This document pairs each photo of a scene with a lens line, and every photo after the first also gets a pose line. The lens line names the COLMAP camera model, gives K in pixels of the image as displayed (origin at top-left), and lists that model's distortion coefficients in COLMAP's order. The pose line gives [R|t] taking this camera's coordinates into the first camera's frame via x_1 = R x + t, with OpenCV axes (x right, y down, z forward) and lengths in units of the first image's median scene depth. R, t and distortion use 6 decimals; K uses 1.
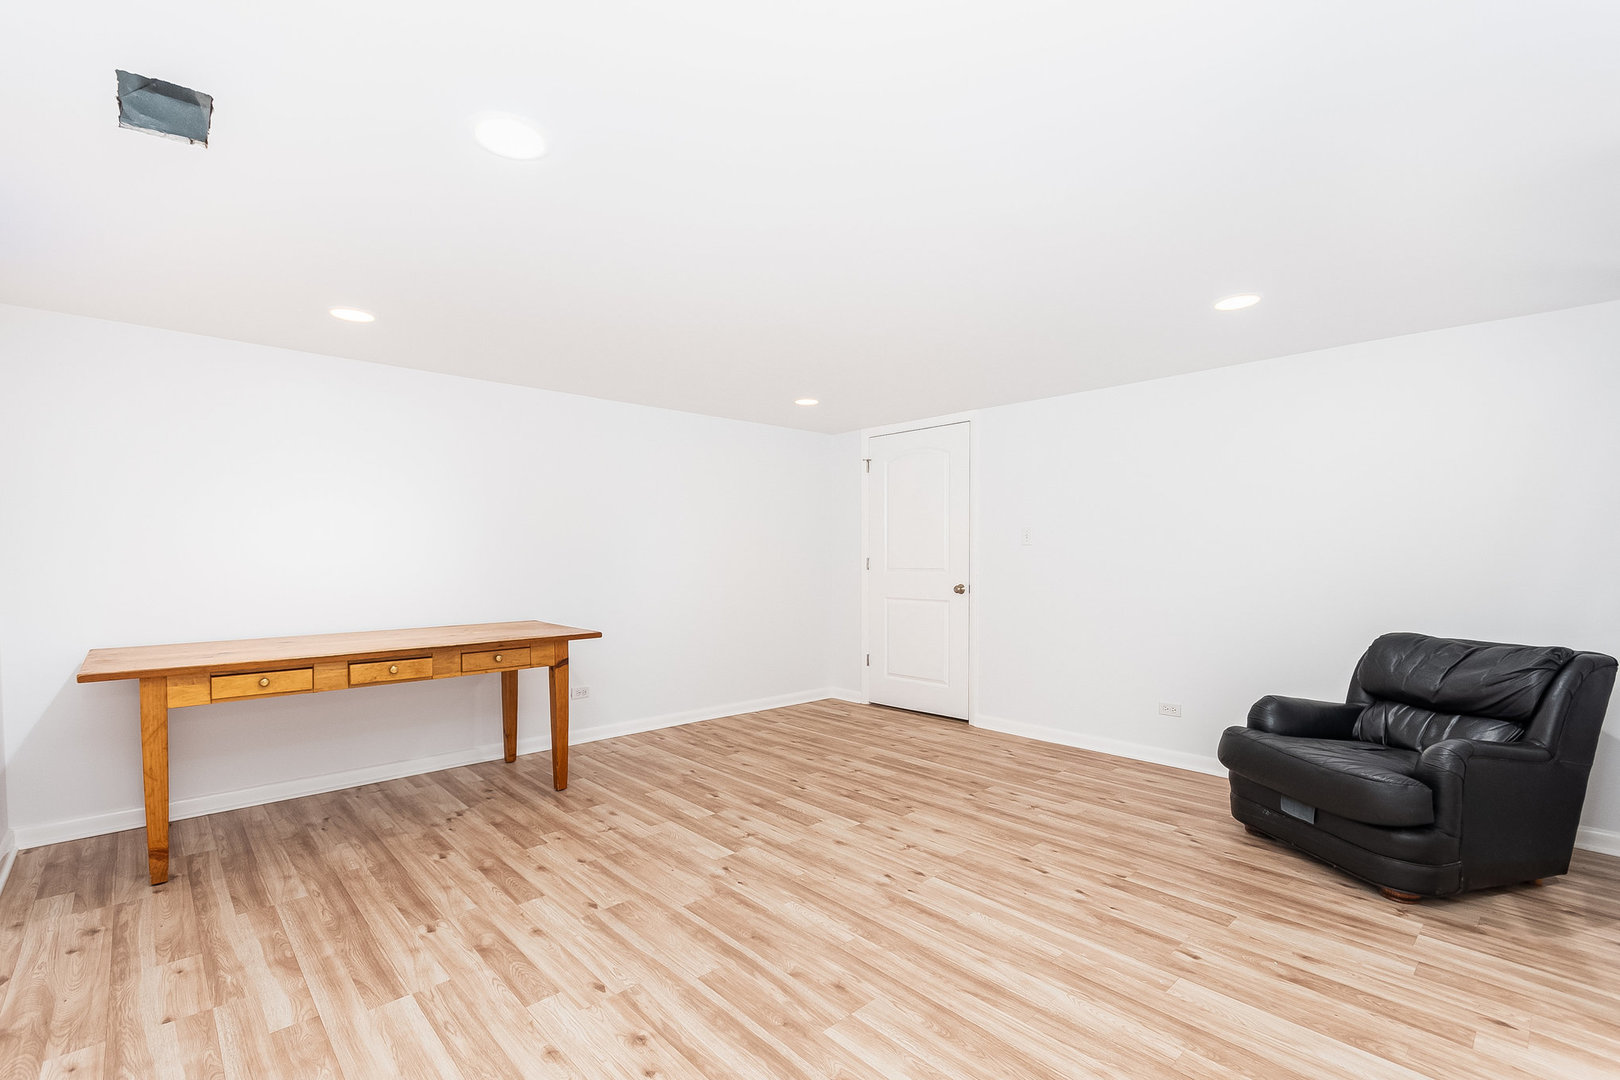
lens RADIAL K [[718.6, 0, 810.4], [0, 718.6, 545.7], [0, 0, 1]] dist [0.004788, -0.000362]
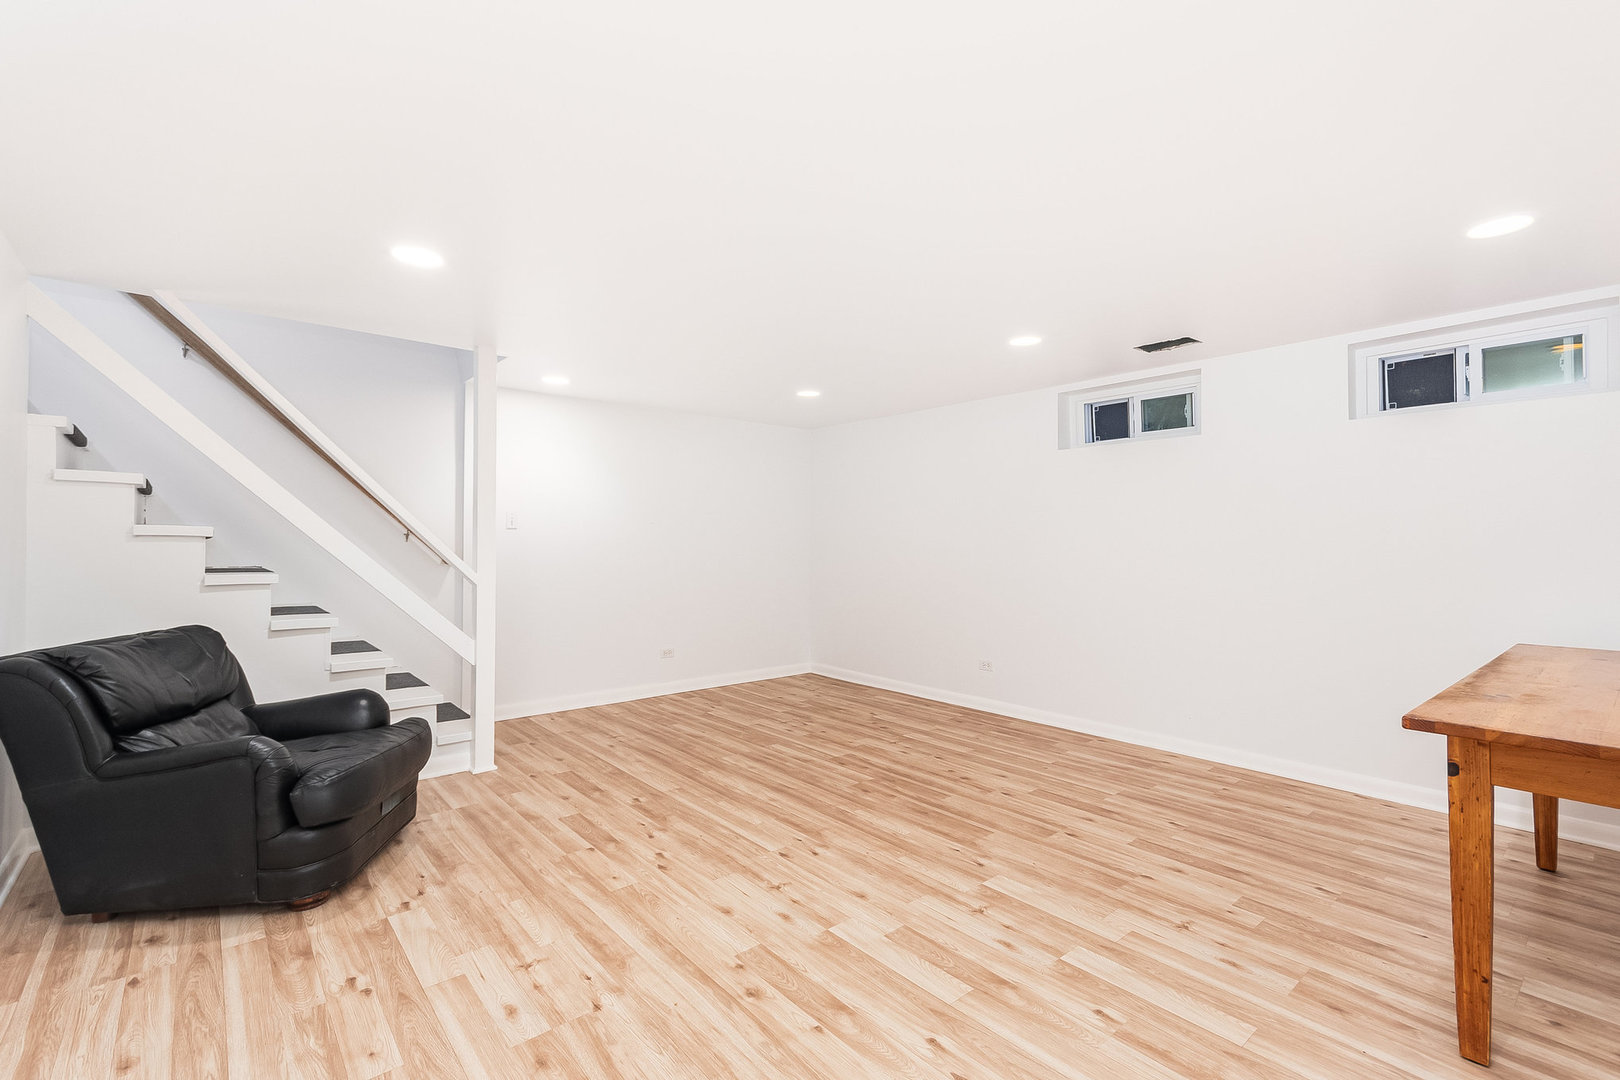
lens RADIAL K [[718.6, 0, 809.1], [0, 718.6, 538.6], [0, 0, 1]] dist [0.004788, -0.000362]
pose [[-0.998599, -0.000111, 0.052914, 0.061467], [-0.001117, 0.999819, -0.018992, 0.029856], [-0.052902, -0.019025, -0.998418, 2.006769]]
